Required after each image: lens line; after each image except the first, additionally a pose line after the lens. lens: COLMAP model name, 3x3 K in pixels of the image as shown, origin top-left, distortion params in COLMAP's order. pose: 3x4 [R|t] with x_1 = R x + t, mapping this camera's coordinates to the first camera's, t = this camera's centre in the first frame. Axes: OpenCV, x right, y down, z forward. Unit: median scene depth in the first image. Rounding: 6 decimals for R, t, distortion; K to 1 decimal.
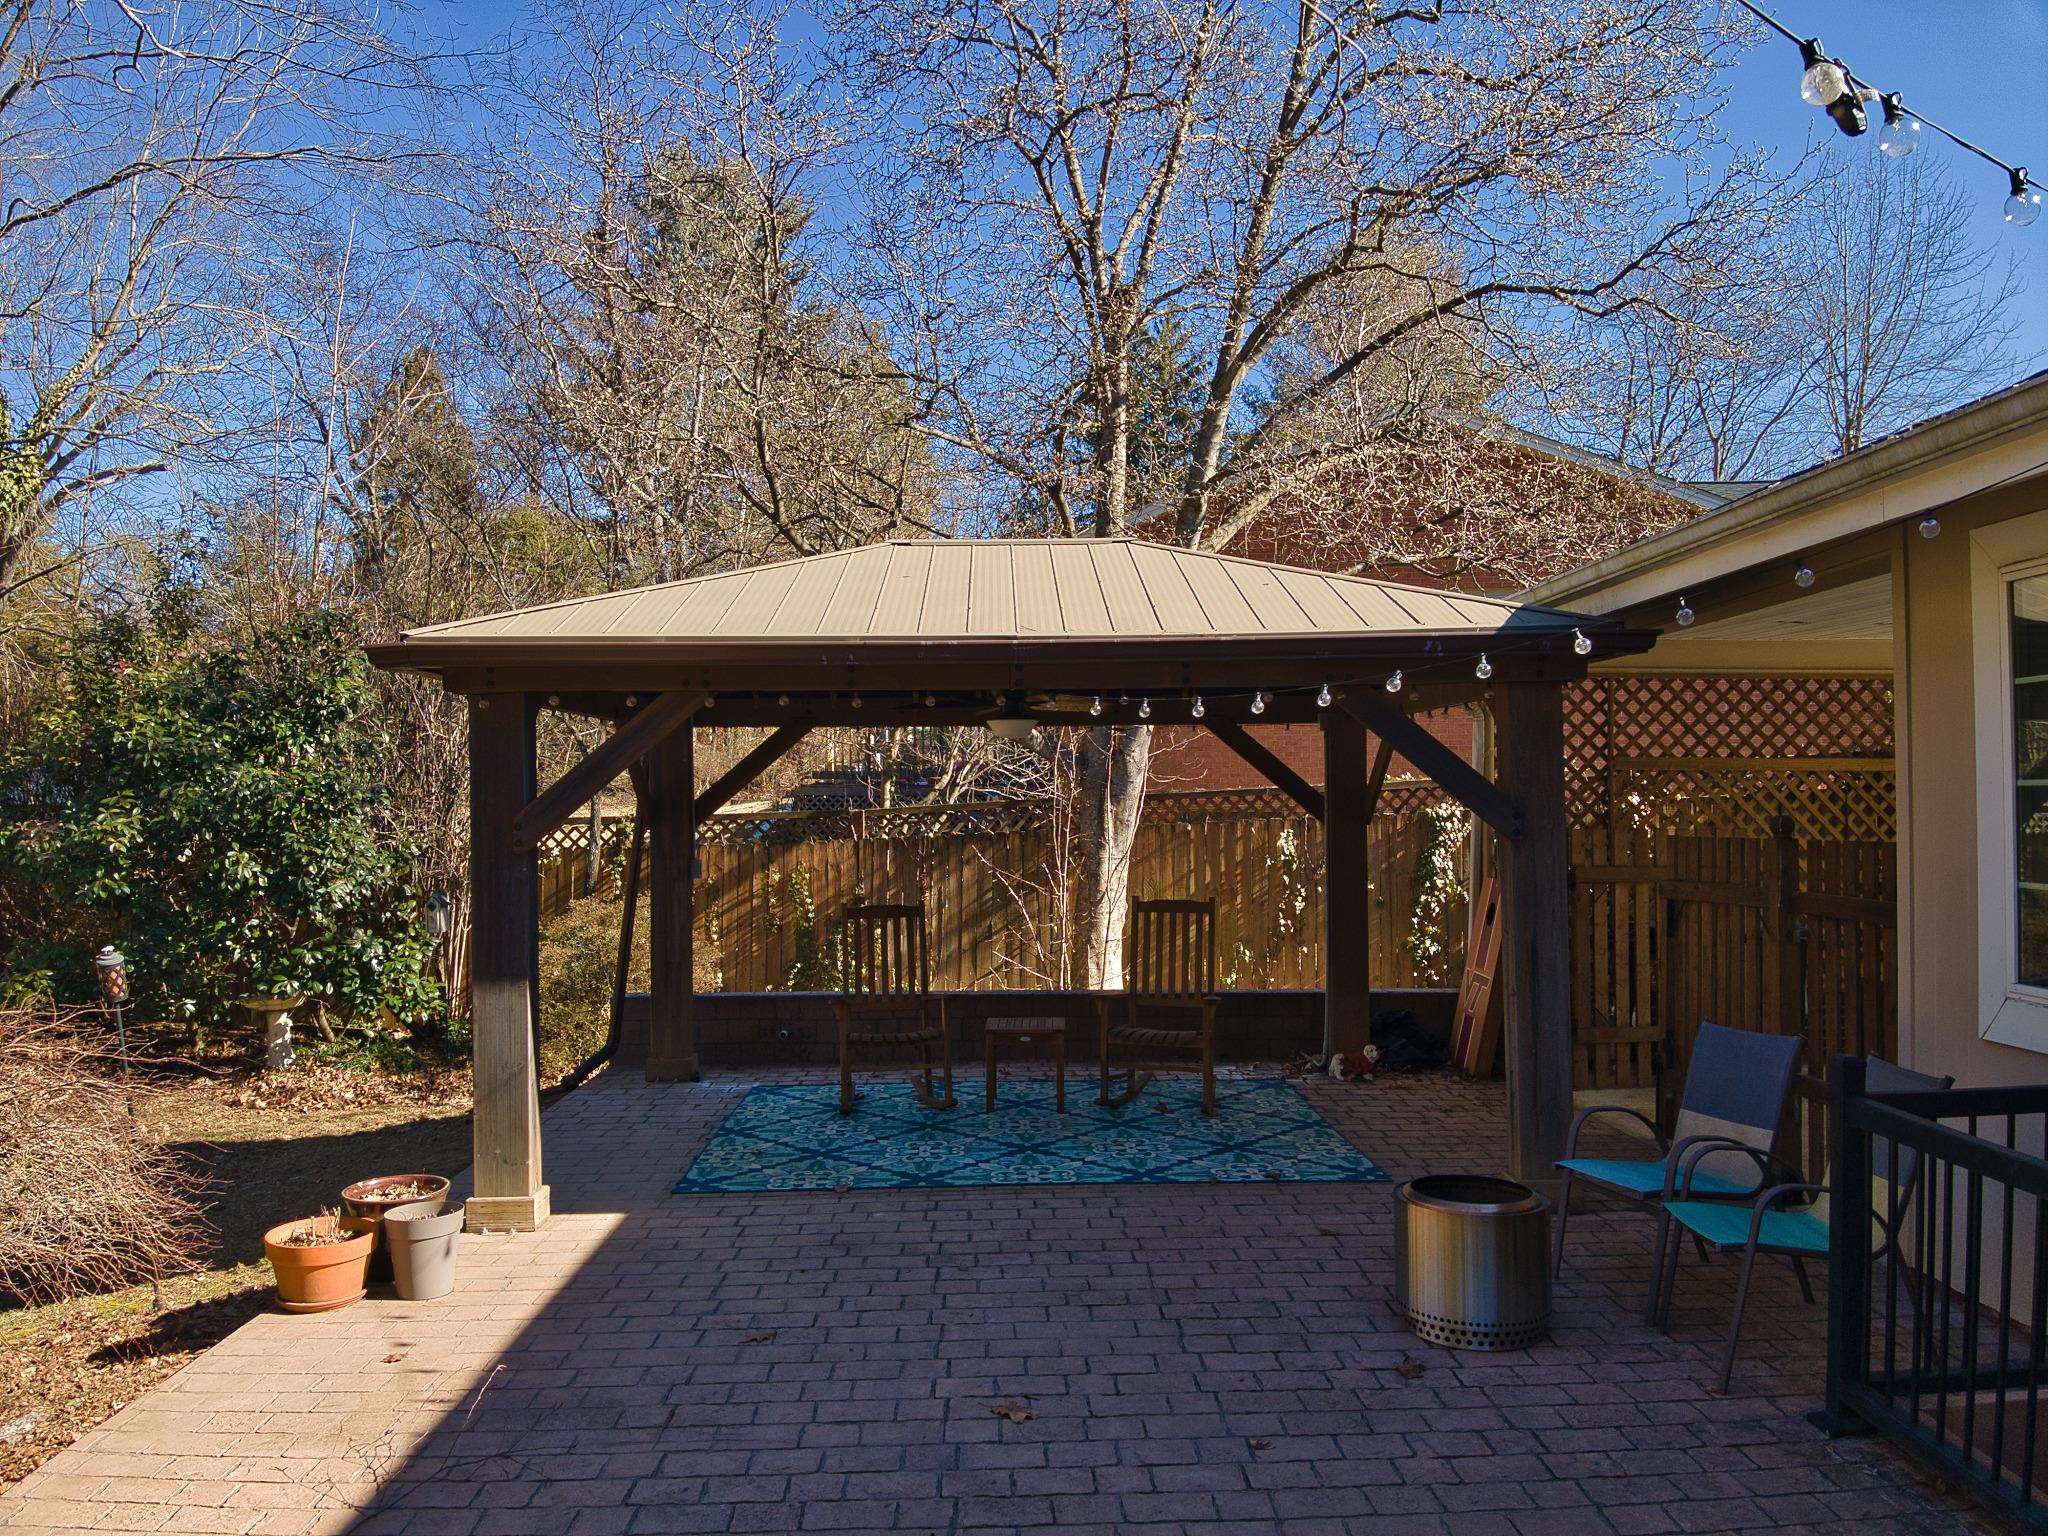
lens RADIAL K [[1499.6, 0, 1030.1], [0, 1499.6, 741.1], [0, 0, 1]] dist [0.100936, -0.194531]
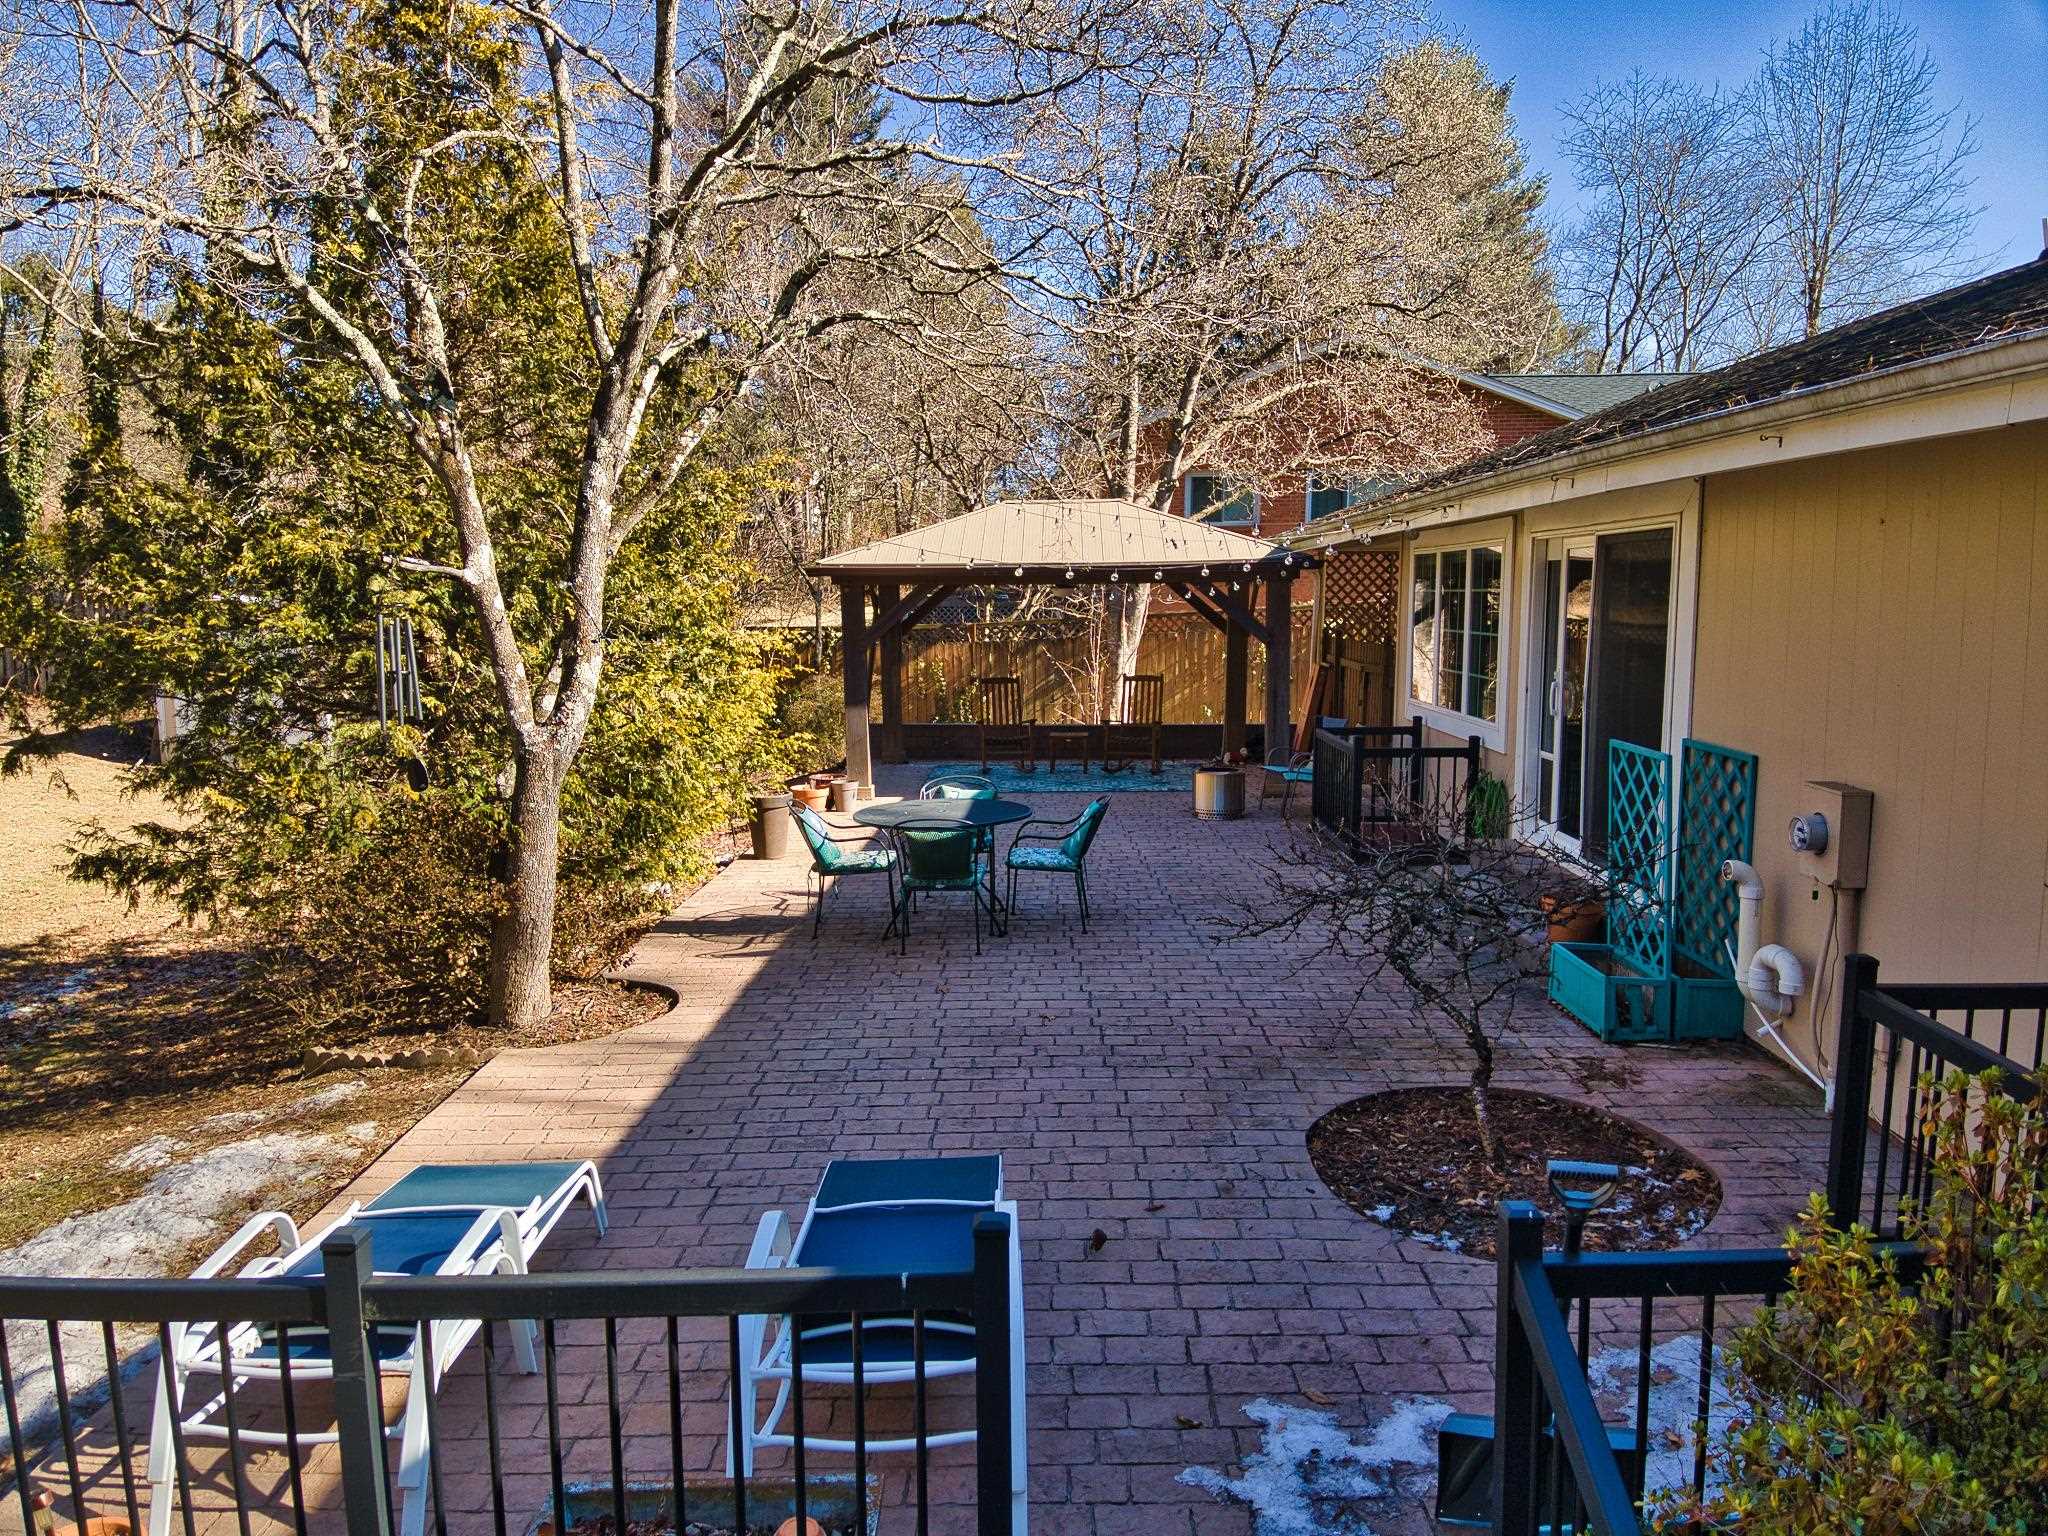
lens RADIAL K [[1499.6, 0, 1035.1], [0, 1499.6, 764.8], [0, 0, 1]] dist [0.100936, -0.194531]
pose [[0.999160, 0.004582, -0.040718, 0.029877], [0.001618, 0.988540, 0.150952, -0.071180], [0.040943, -0.150891, 0.987702, -0.917270]]
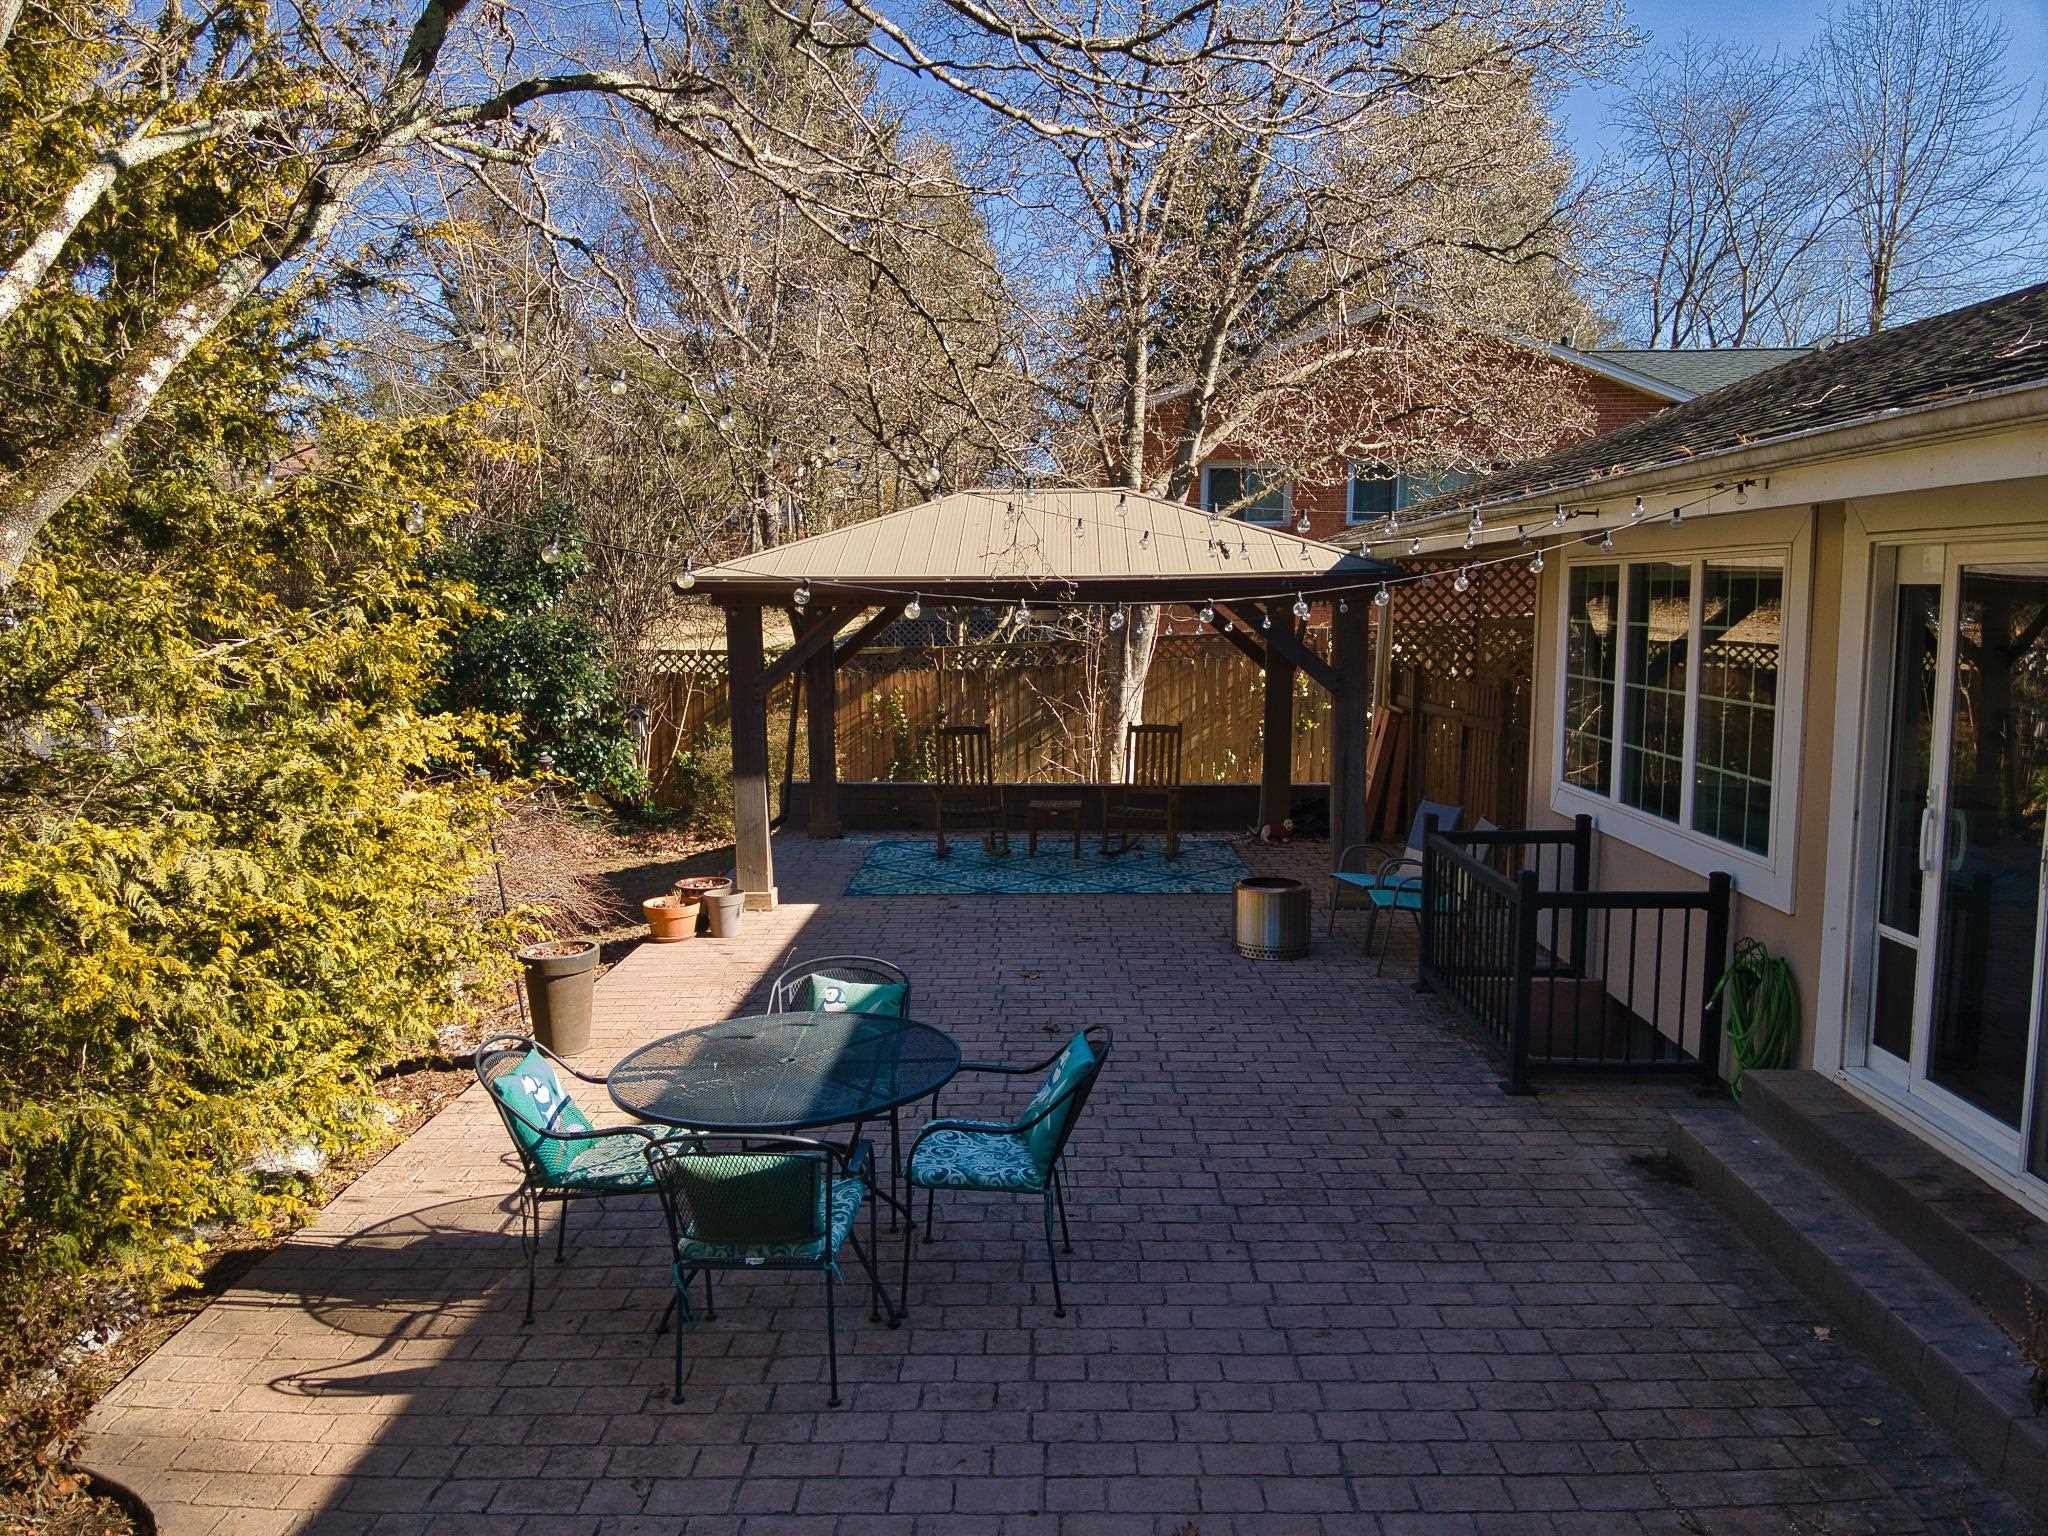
lens RADIAL K [[1499.6, 0, 1029.1], [0, 1499.6, 751.1], [0, 0, 1]] dist [0.100936, -0.194531]
pose [[0.998950, 0.006397, -0.045375, 0.034558], [0.000029, 0.990121, 0.140214, -0.070151], [0.045823, -0.140068, 0.989081, -0.447352]]
